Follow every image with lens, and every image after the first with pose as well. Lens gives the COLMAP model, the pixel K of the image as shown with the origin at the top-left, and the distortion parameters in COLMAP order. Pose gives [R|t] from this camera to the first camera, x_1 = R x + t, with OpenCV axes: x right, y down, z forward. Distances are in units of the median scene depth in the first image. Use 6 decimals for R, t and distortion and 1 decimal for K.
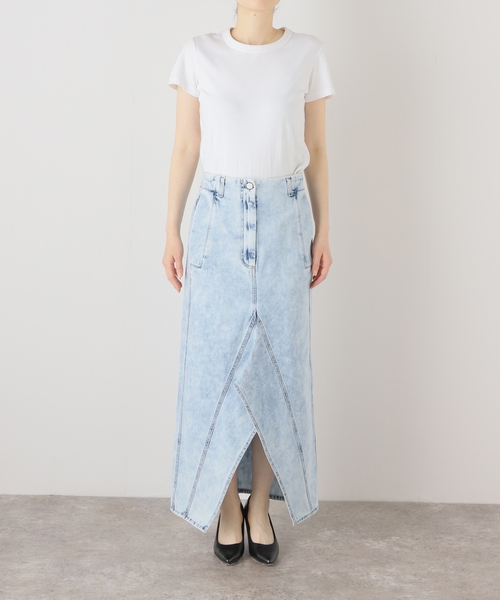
lens RADIAL K [[890.9, 0, 250.0], [0, 890.9, 300.0], [0, 0, 1]] dist [0.264605, -0.012457]
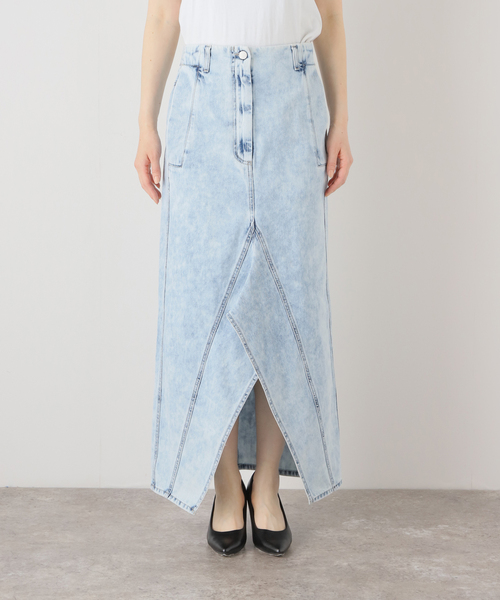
lens RADIAL K [[964.9, 0, 250.0], [0, 964.9, 300.0], [0, 0, 1]] dist [0.202991, 0.088170]
pose [[0.999583, -0.019152, -0.021599, 0.019031], [0.018133, 0.998758, -0.046412, 0.115160], [0.022461, 0.046001, 0.998689, 0.170343]]
